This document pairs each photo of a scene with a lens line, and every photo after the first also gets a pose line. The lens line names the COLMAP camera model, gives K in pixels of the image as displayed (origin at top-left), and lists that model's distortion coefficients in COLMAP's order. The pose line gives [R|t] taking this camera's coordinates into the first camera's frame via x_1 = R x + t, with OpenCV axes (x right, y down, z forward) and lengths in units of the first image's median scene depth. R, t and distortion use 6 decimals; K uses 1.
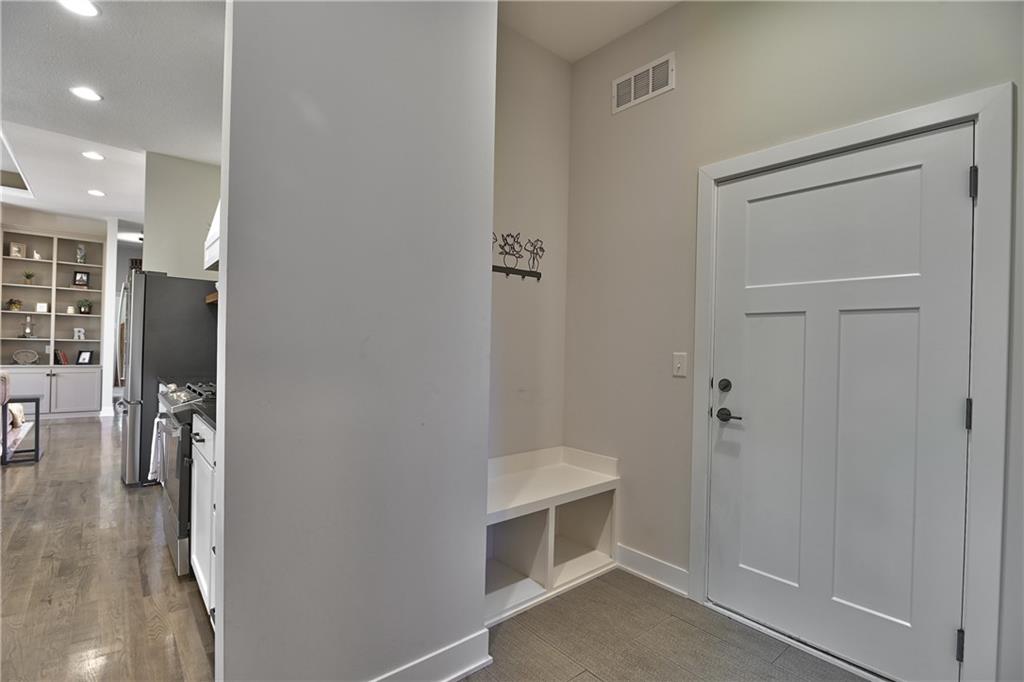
lens RADIAL K [[486.2, 0, 508.1], [0, 486.2, 342.8], [0, 0, 1]] dist [-0.004426, -0.000097]
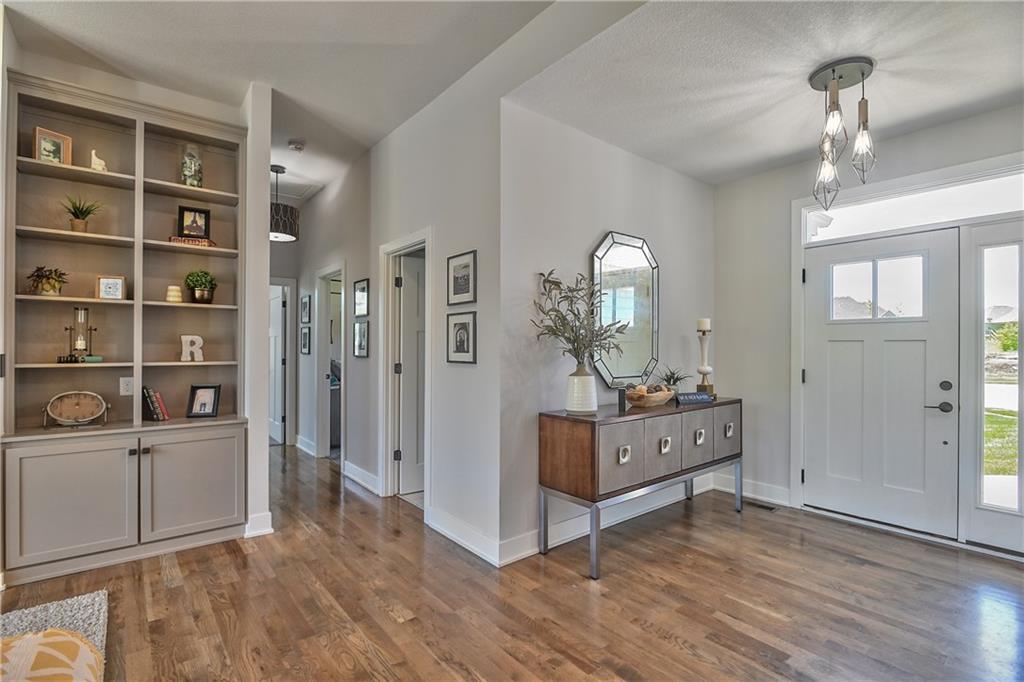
lens RADIAL K [[486.2, 0, 516.5], [0, 486.2, 342.5], [0, 0, 1]] dist [-0.004426, -0.000097]
pose [[0.999371, -0.027126, -0.022840, -0.592950], [0.026970, 0.999611, -0.007095, -0.013111], [0.023024, 0.006474, 0.999714, 0.577890]]
